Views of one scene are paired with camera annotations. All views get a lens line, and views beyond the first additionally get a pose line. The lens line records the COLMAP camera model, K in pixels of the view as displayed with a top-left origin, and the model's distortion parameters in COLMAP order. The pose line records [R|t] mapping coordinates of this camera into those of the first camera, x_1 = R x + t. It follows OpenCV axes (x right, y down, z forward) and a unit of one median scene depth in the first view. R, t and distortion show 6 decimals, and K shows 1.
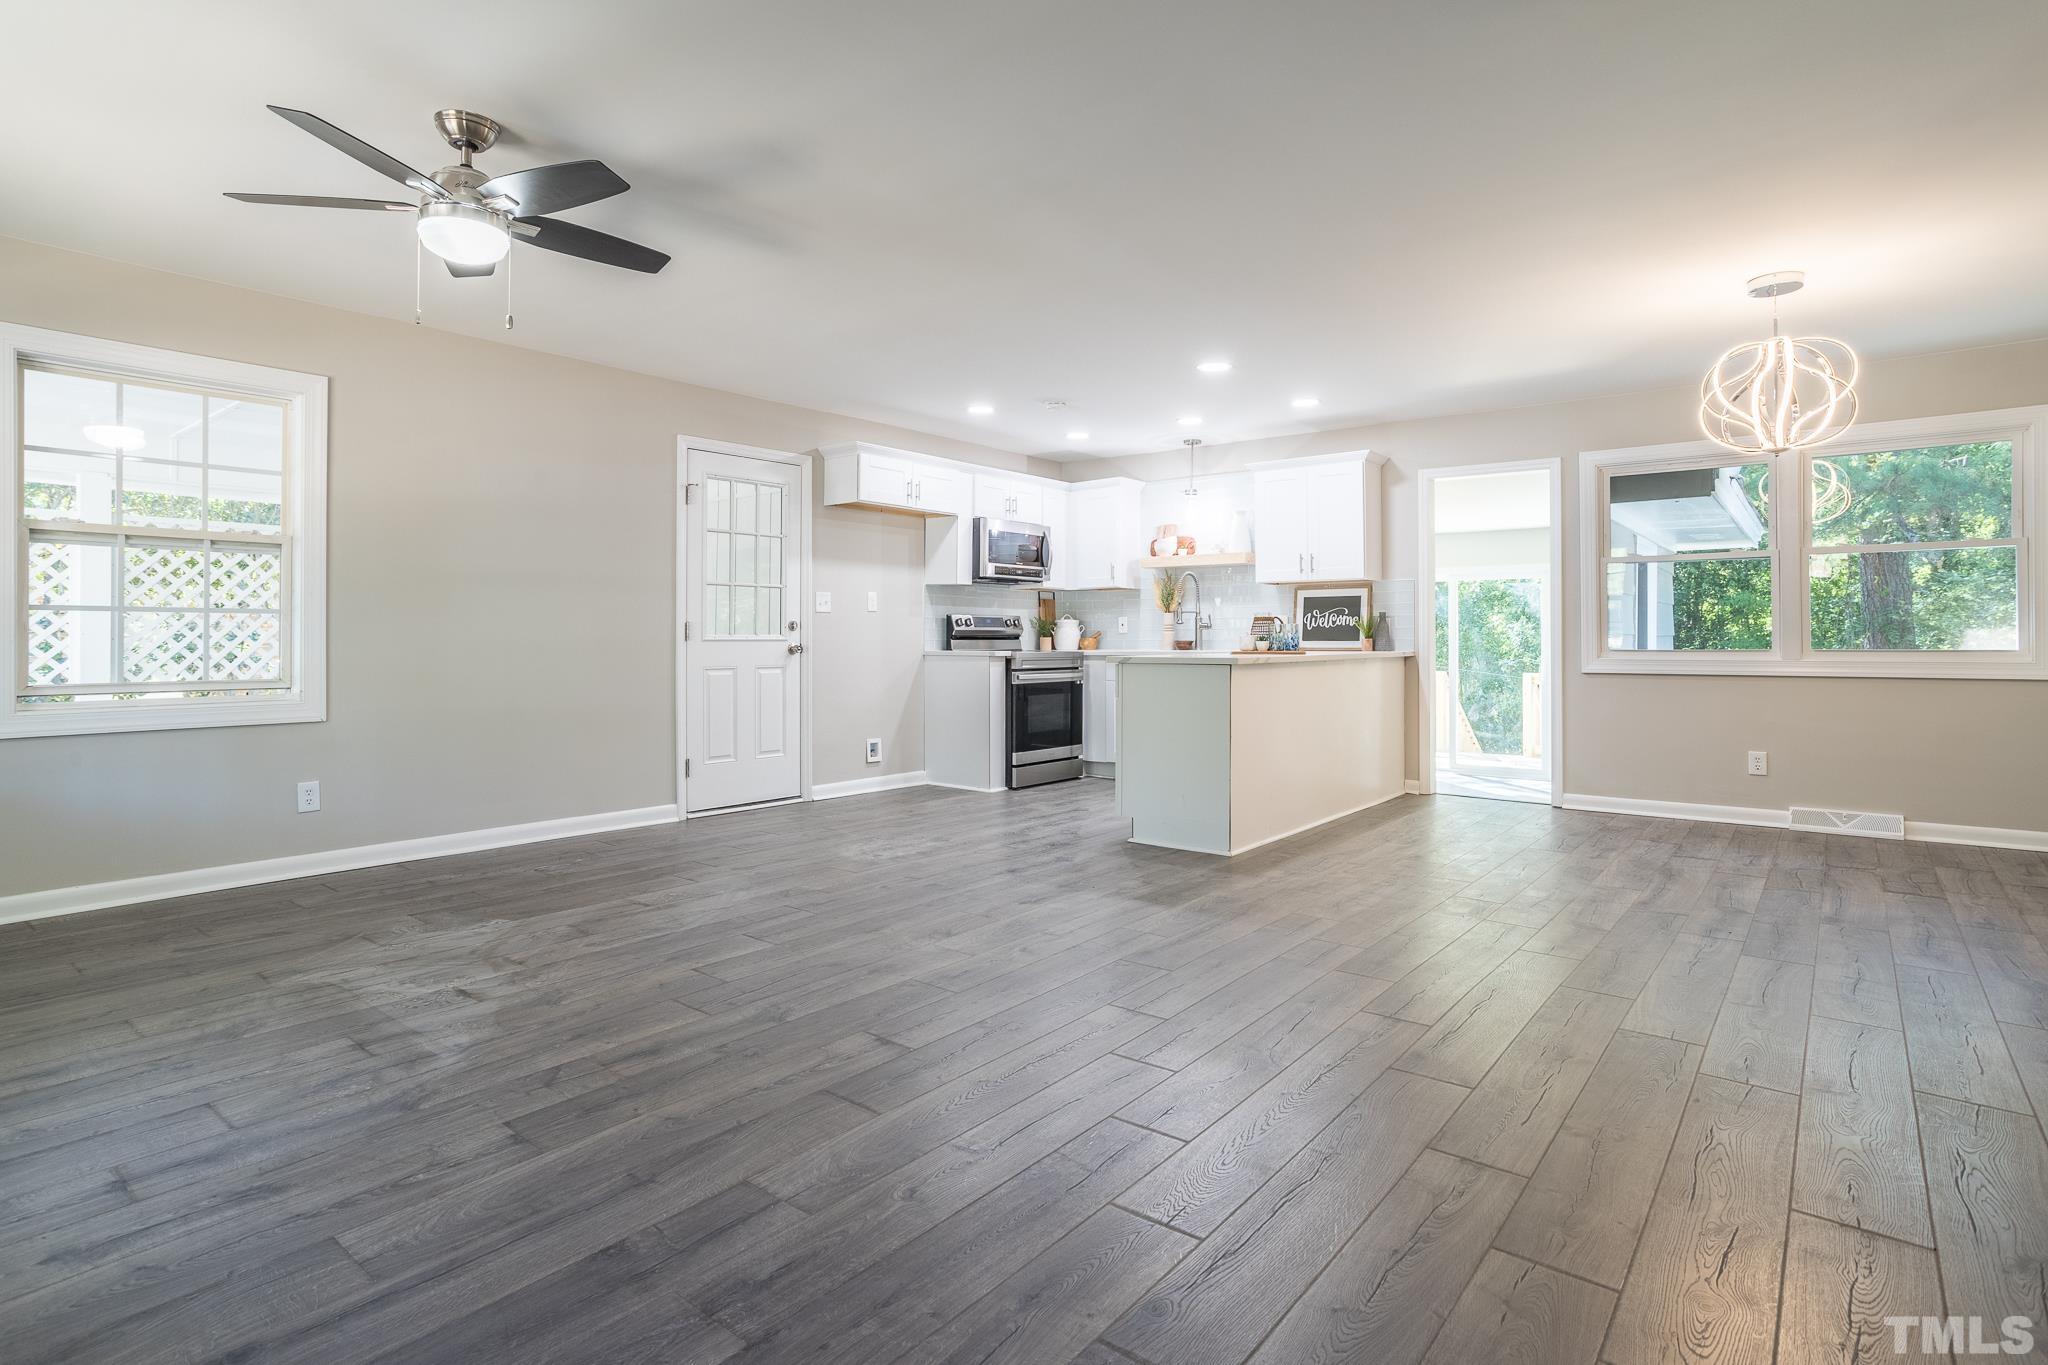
lens RADIAL K [[1038.7, 0, 999.2], [0, 1038.7, 635.5], [0, 0, 1]] dist [-0.039506, 0.003883]
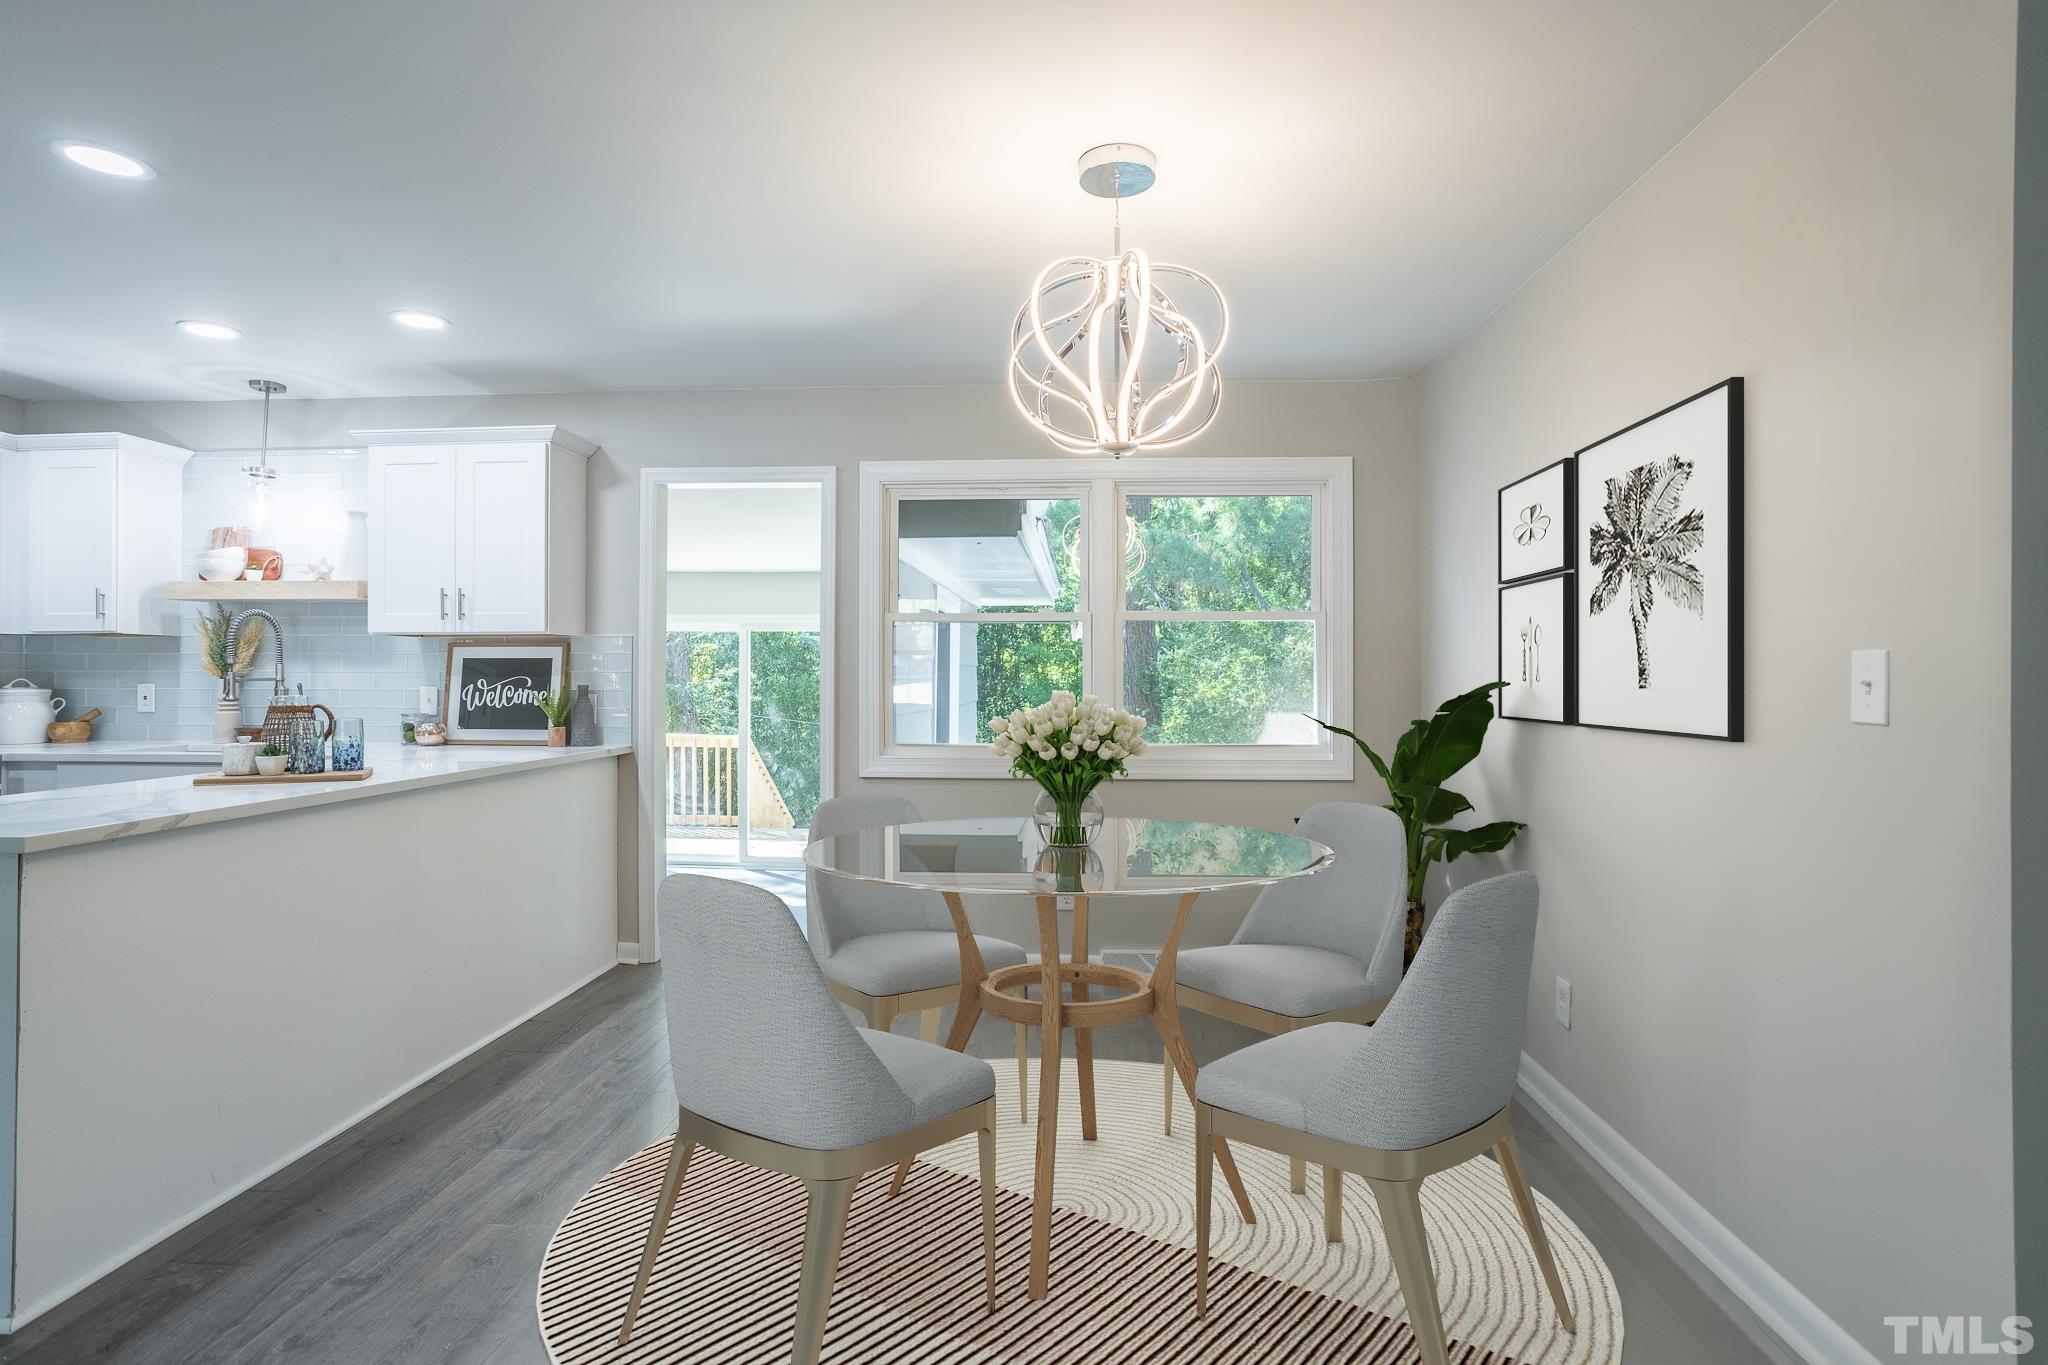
lens RADIAL K [[1055.1, 0, 949.8], [0, 1055.1, 676.9], [0, 0, 1]] dist [0.026044, 0.000892]
pose [[0.850478, 0.004265, 0.525994, 0.220756], [-0.004933, 0.999988, -0.000132, -0.028921], [-0.525988, -0.002482, 0.850488, 0.324864]]
